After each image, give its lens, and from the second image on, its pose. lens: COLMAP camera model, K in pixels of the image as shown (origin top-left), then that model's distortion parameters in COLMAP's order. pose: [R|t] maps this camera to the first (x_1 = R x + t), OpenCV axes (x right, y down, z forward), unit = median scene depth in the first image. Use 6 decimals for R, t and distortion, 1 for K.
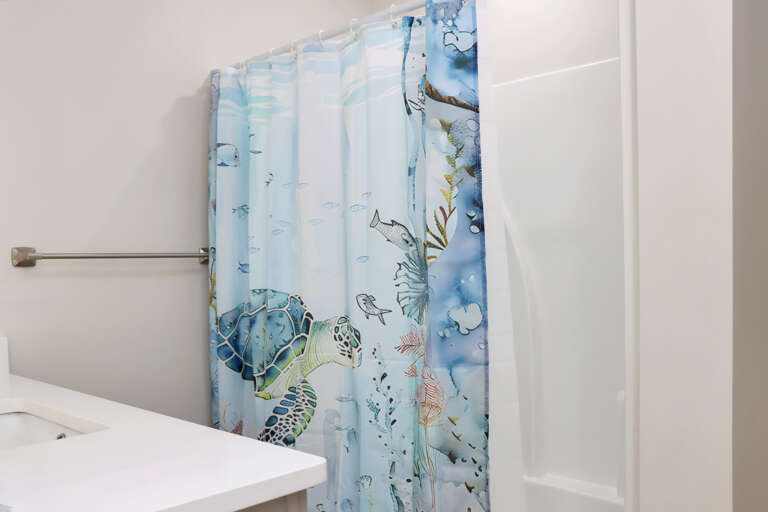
lens RADIAL K [[693.1, 0, 387.0], [0, 693.1, 258.1], [0, 0, 1]] dist [-0.050882, 0.000000]
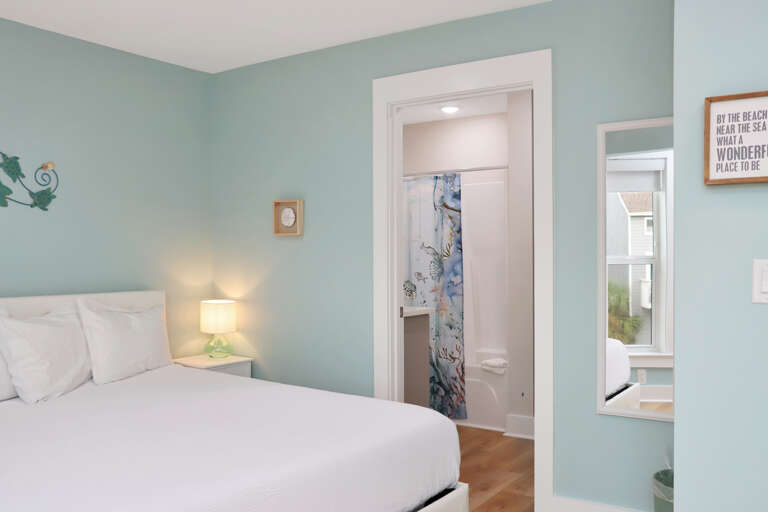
lens RADIAL K [[693.1, 0, 382.0], [0, 693.1, 256.3], [0, 0, 1]] dist [-0.050882, 0.000000]
pose [[0.996326, -0.001637, 0.085626, -0.456758], [-0.000778, 0.999603, 0.028165, -0.099346], [-0.085638, -0.028128, 0.995929, -1.938086]]
